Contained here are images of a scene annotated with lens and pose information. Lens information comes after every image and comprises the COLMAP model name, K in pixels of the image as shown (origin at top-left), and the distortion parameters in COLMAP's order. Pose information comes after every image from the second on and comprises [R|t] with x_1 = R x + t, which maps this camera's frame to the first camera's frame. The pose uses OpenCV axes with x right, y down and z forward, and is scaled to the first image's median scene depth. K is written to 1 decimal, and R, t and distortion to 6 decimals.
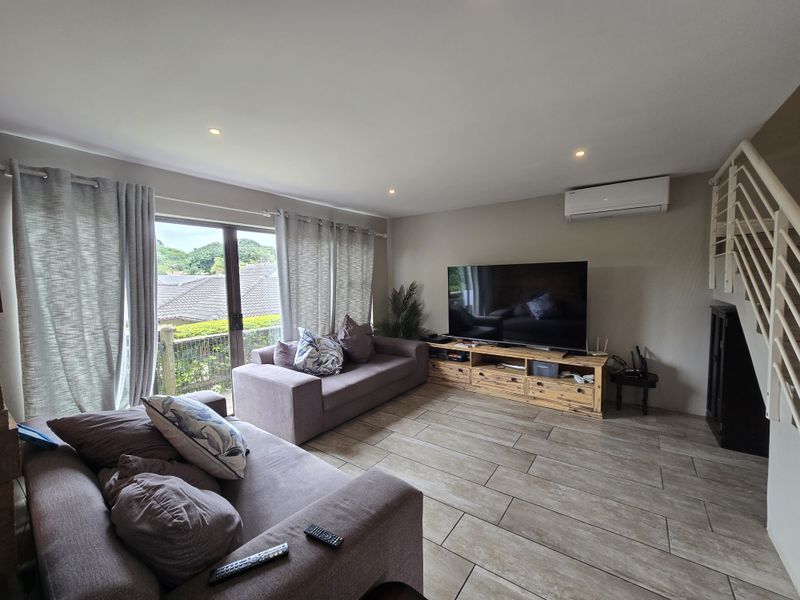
lens RADIAL K [[328.5, 0, 404.2], [0, 328.5, 302.3], [0, 0, 1]] dist [-0.002544, -0.000026]
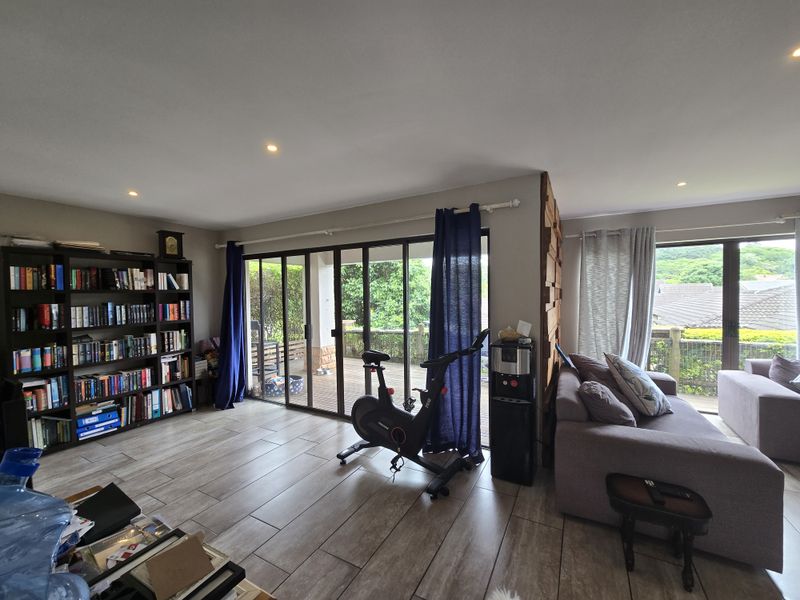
lens RADIAL K [[328.5, 0, 404.2], [0, 328.5, 302.3], [0, 0, 1]] dist [-0.002544, -0.000026]
pose [[0.115475, 0.040810, -0.992472, 0.397853], [-0.060586, 0.997585, 0.033971, 0.000583], [0.991461, 0.056207, 0.117669, -0.172174]]
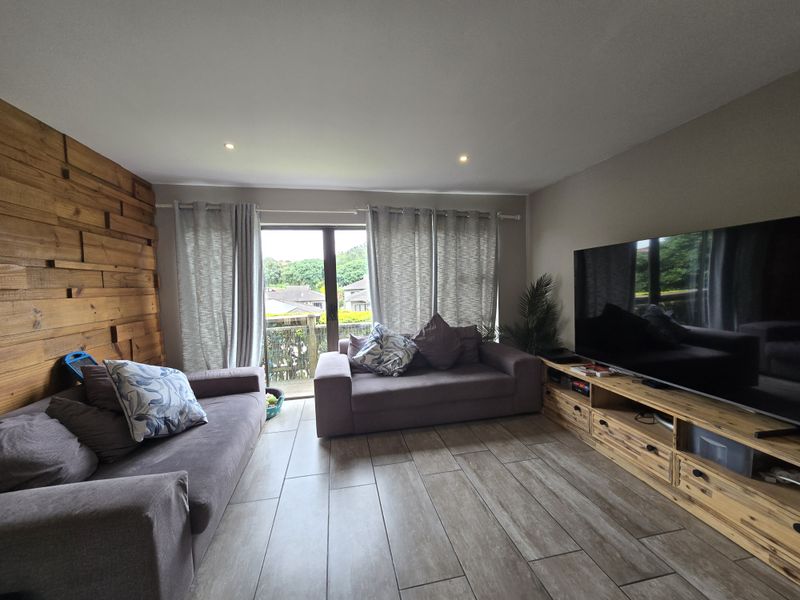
lens RADIAL K [[328.5, 0, 404.2], [0, 328.5, 302.3], [0, 0, 1]] dist [-0.002544, -0.000026]
pose [[0.734797, 0.036038, -0.677329, 0.404476], [-0.032729, 0.999308, 0.017663, -0.003515], [0.677497, 0.009190, 0.735468, 0.330496]]
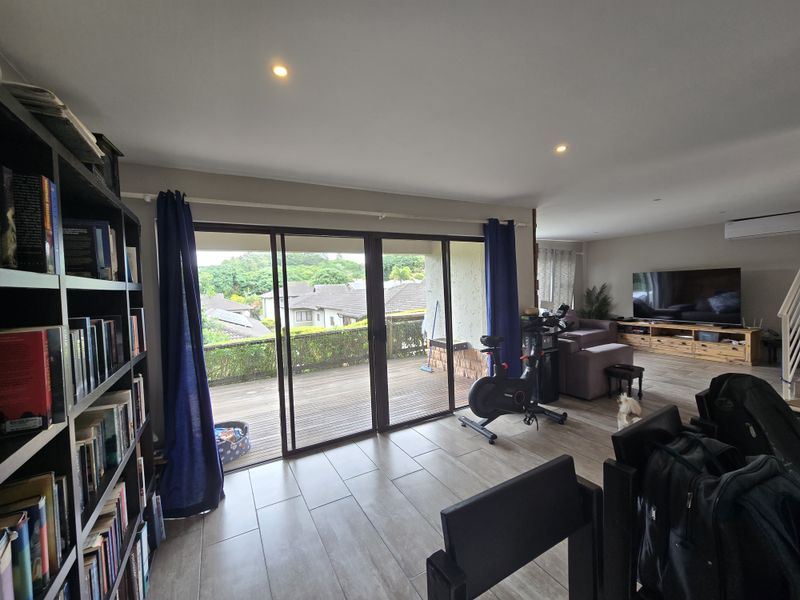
lens RADIAL K [[328.5, 0, 404.2], [0, 328.5, 302.3], [0, 0, 1]] dist [-0.002544, -0.000026]
pose [[0.903398, 0.004083, -0.428783, -0.214387], [-0.009490, 0.999900, -0.010474, 0.068383], [0.428698, 0.013532, 0.903347, -1.042169]]
